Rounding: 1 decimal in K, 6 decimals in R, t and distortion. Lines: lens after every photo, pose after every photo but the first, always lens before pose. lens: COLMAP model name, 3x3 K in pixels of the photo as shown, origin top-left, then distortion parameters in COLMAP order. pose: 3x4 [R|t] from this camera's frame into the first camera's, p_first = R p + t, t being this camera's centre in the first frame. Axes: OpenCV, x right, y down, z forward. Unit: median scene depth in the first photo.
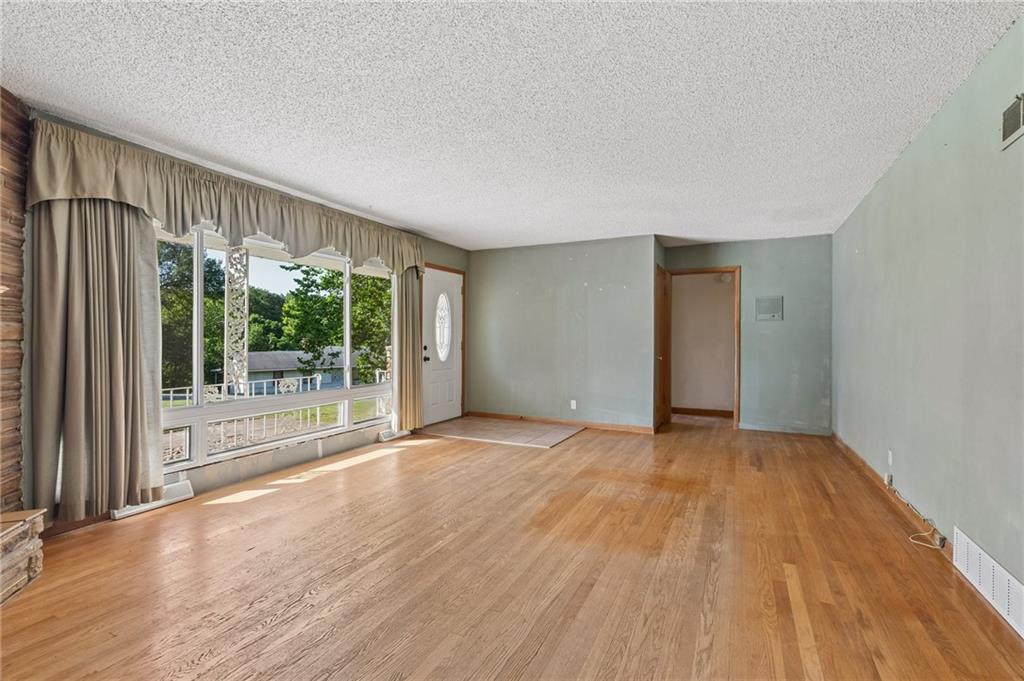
lens RADIAL K [[465.0, 0, 509.6], [0, 465.0, 338.7], [0, 0, 1]] dist [0.003012, 0.000244]
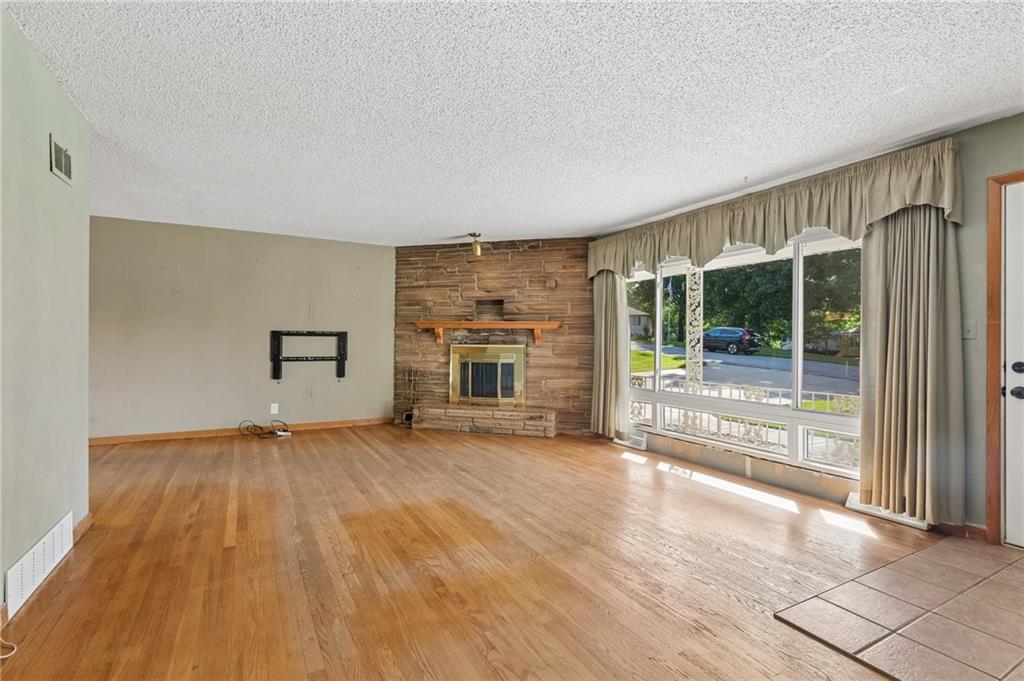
lens RADIAL K [[483.2, 0, 516.1], [0, 483.2, 341.9], [0, 0, 1]] dist [-0.000027, 0.000130]
pose [[-0.564534, -0.008407, -0.825367, 0.877535], [-0.010908, 0.999937, -0.002724, 0.004552], [0.825338, 0.007465, -0.564590, 1.656150]]
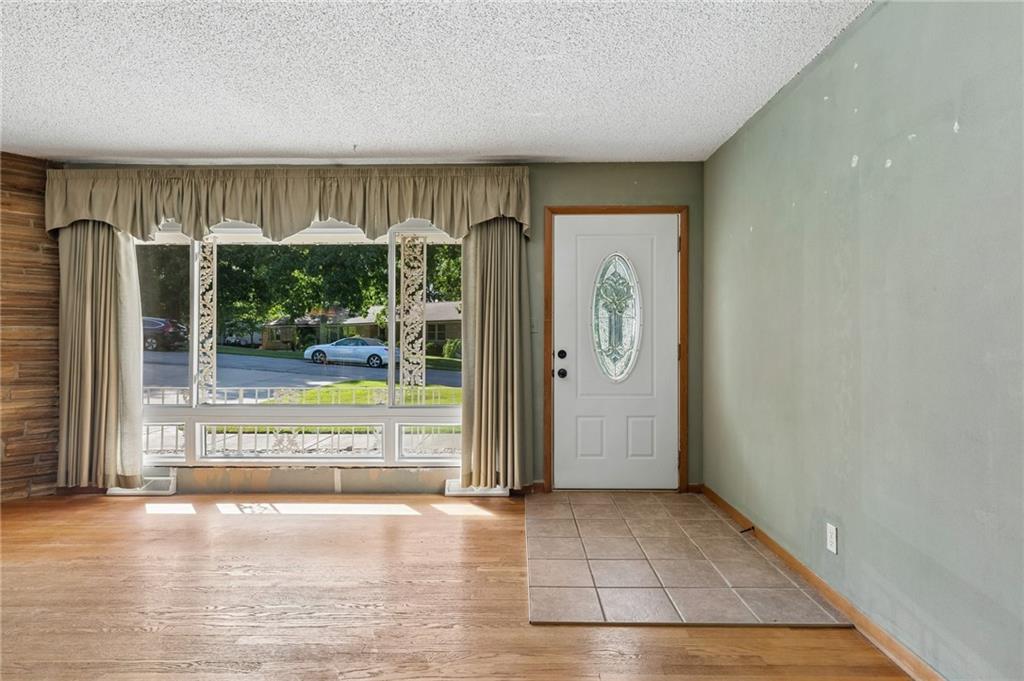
lens RADIAL K [[537.1, 0, 512.6], [0, 537.1, 335.9], [0, 0, 1]] dist [0.002300, 0.000284]
pose [[0.438862, -0.006020, -0.898534, 0.750470], [0.000883, 0.999980, -0.006269, 0.002580], [0.898554, 0.001958, 0.438859, 1.245048]]
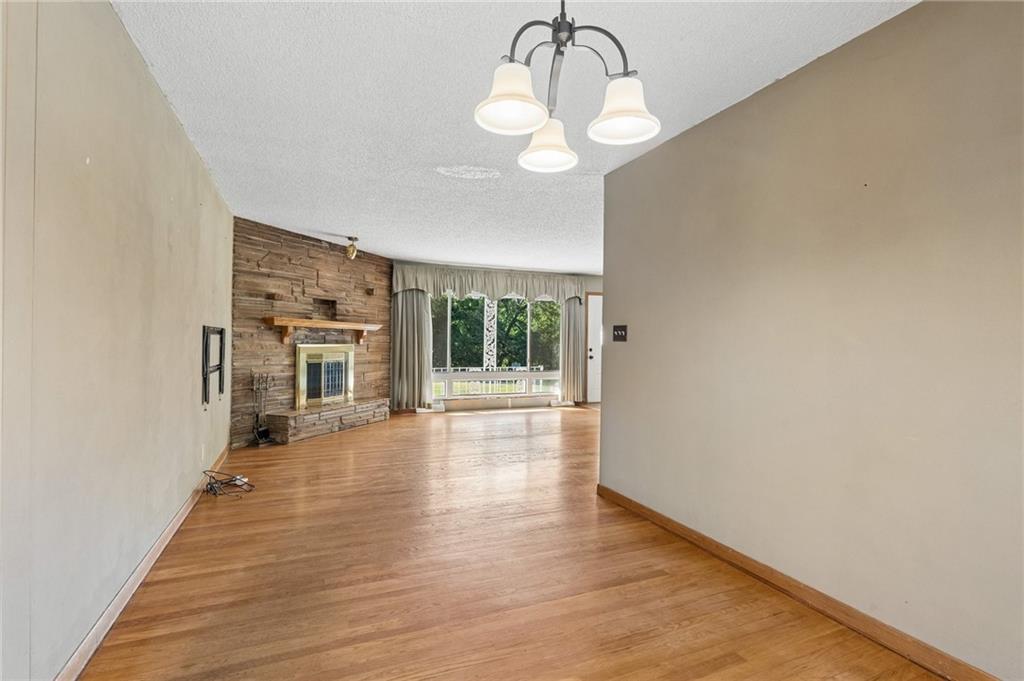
lens RADIAL K [[483.2, 0, 516.1], [0, 483.2, 341.9], [0, 0, 1]] dist [-0.000027, 0.000130]
pose [[0.769357, 0.004112, -0.638806, 1.183440], [-0.007843, 0.999965, -0.003009, 0.002190], [0.638771, 0.007325, 0.769362, -0.642596]]
